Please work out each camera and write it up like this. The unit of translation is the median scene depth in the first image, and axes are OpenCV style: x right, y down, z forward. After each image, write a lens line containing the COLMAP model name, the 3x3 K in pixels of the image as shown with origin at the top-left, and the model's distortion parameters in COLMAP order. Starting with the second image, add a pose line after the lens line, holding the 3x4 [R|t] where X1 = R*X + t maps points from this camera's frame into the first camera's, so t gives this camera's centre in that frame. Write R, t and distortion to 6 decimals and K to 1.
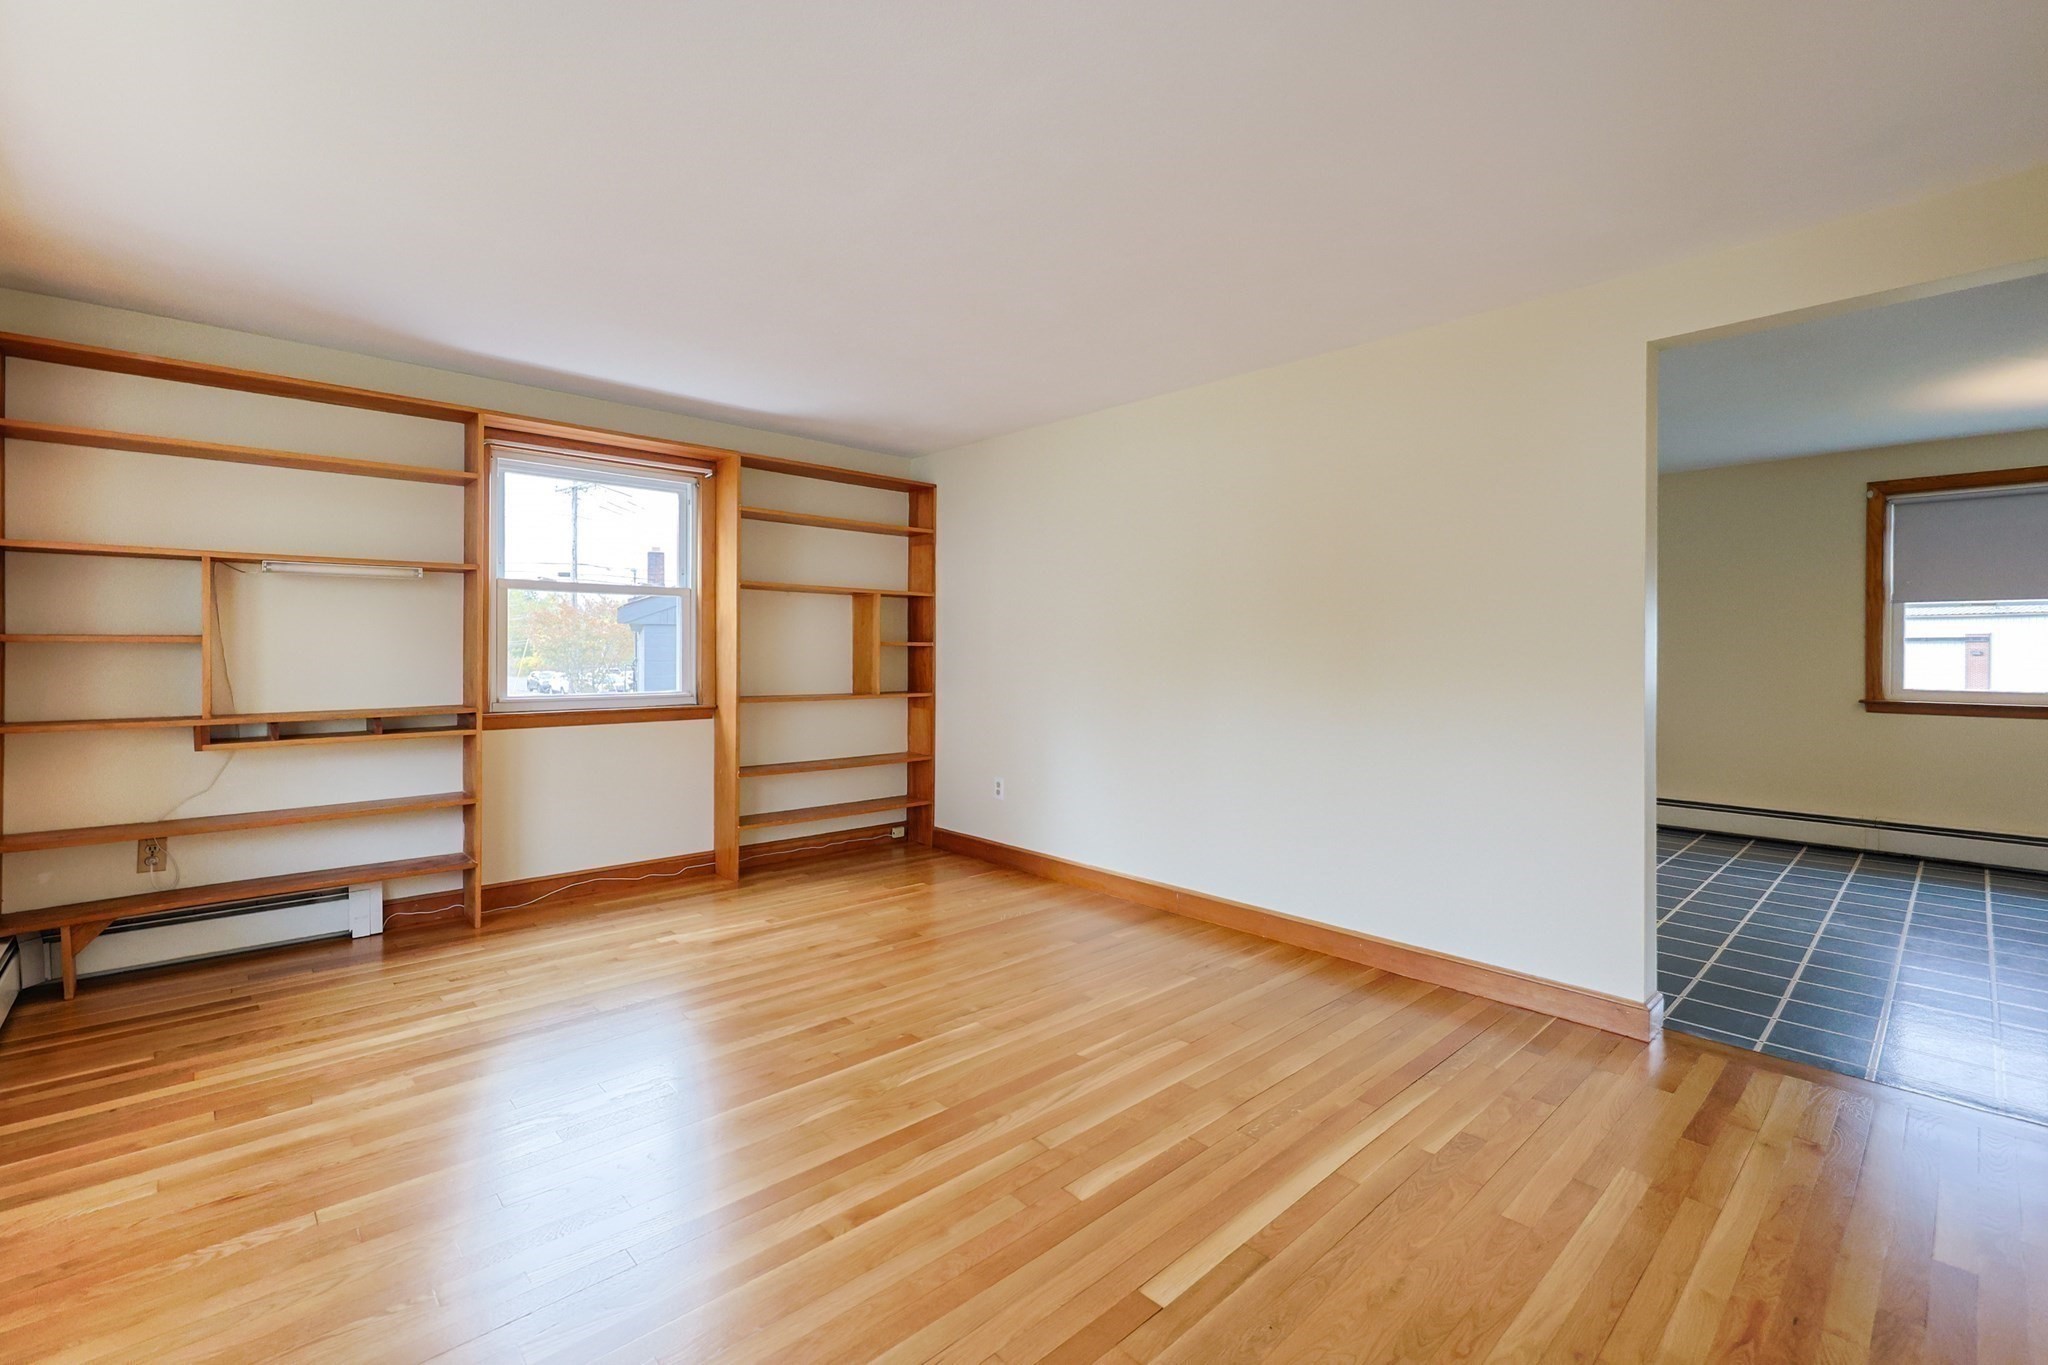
lens RADIAL K [[889.7, 0, 1028.2], [0, 889.7, 654.8], [0, 0, 1]] dist [0.000356, 0.000178]
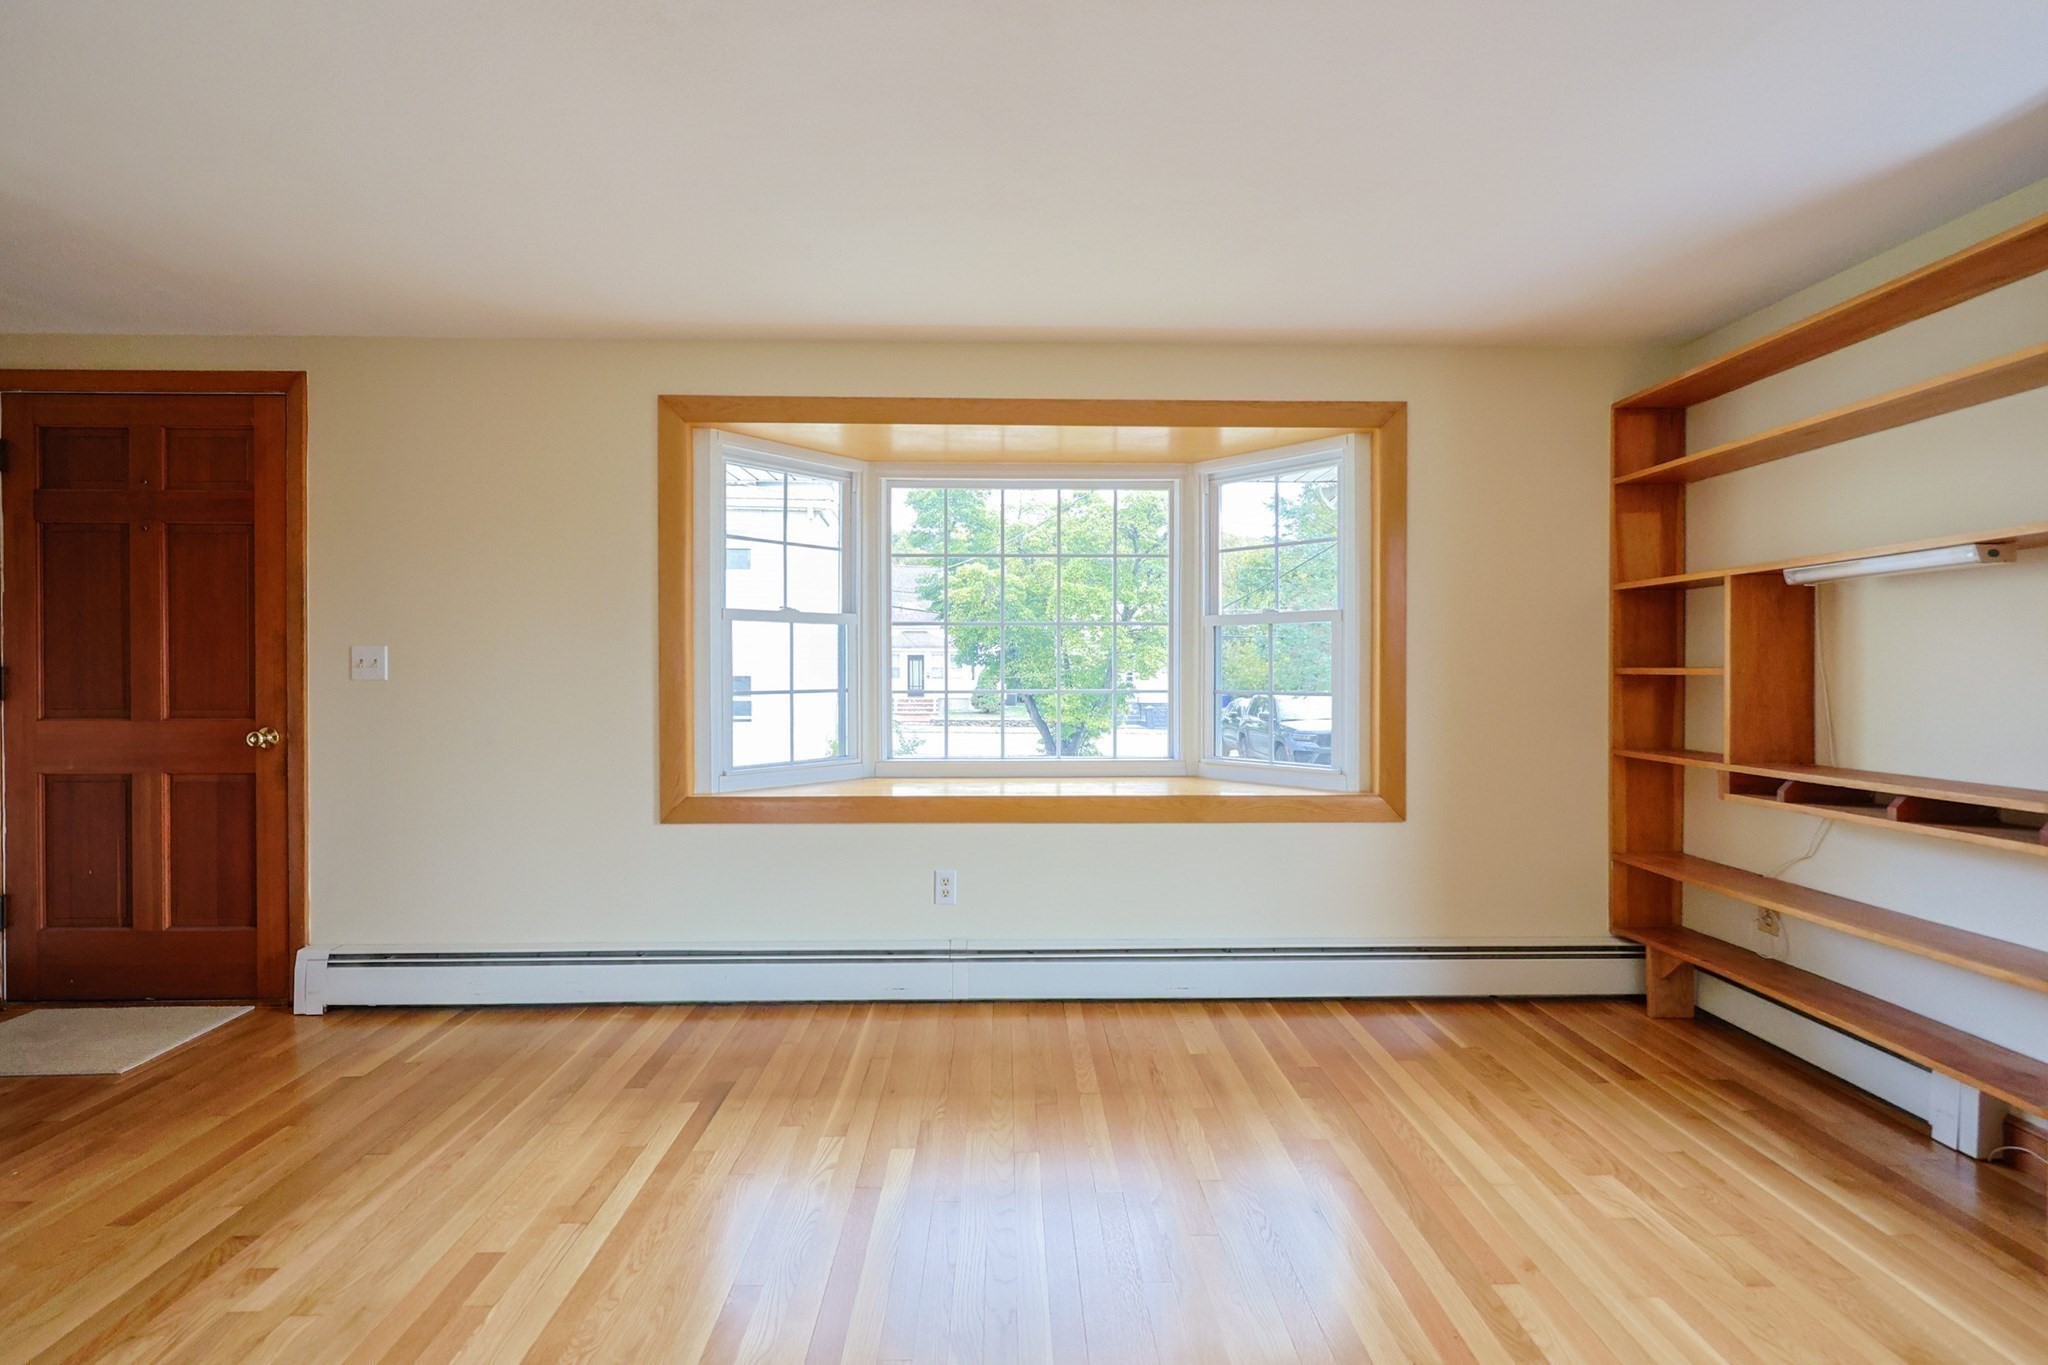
lens RADIAL K [[870.0, 0, 1024.0], [0, 870.0, 682.5], [0, 0, 1]] dist [0.001371, 0.000029]
pose [[-0.672889, 0.010426, -0.739670, 0.135612], [-0.004924, 0.999815, 0.018572, -0.016777], [0.739727, 0.016139, -0.672714, 0.913594]]
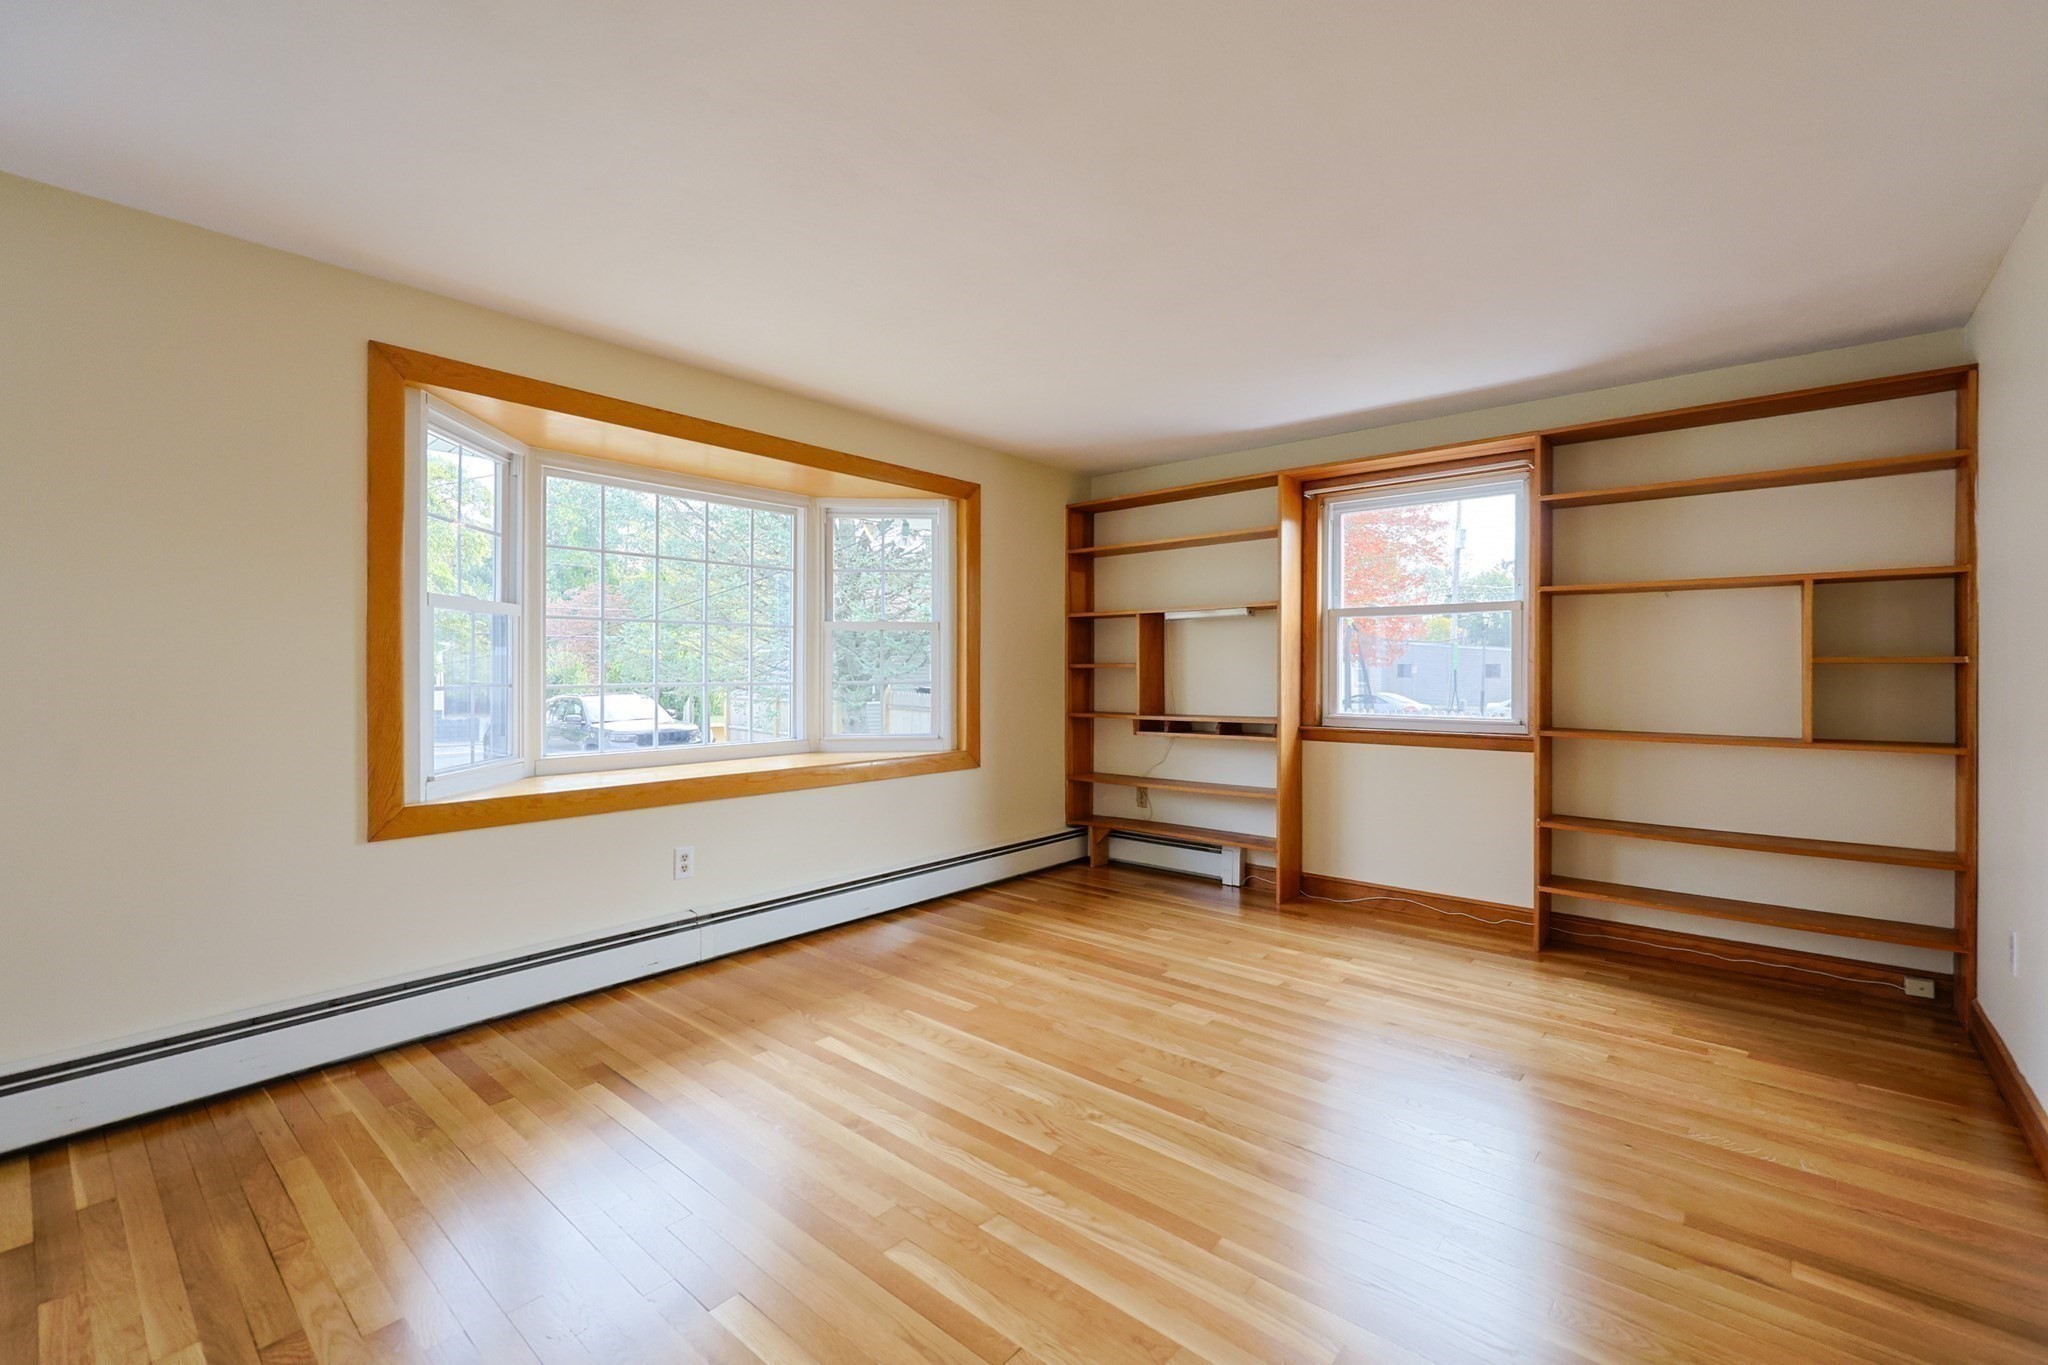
lens RADIAL K [[873.4, 0, 1031.4], [0, 873.4, 676.5], [0, 0, 1]] dist [-0.001154, 0.000080]
pose [[0.107199, 0.005014, -0.994225, 0.524885], [-0.002806, 0.999985, 0.004740, -0.003918], [0.994234, 0.002281, 0.107211, 0.552749]]
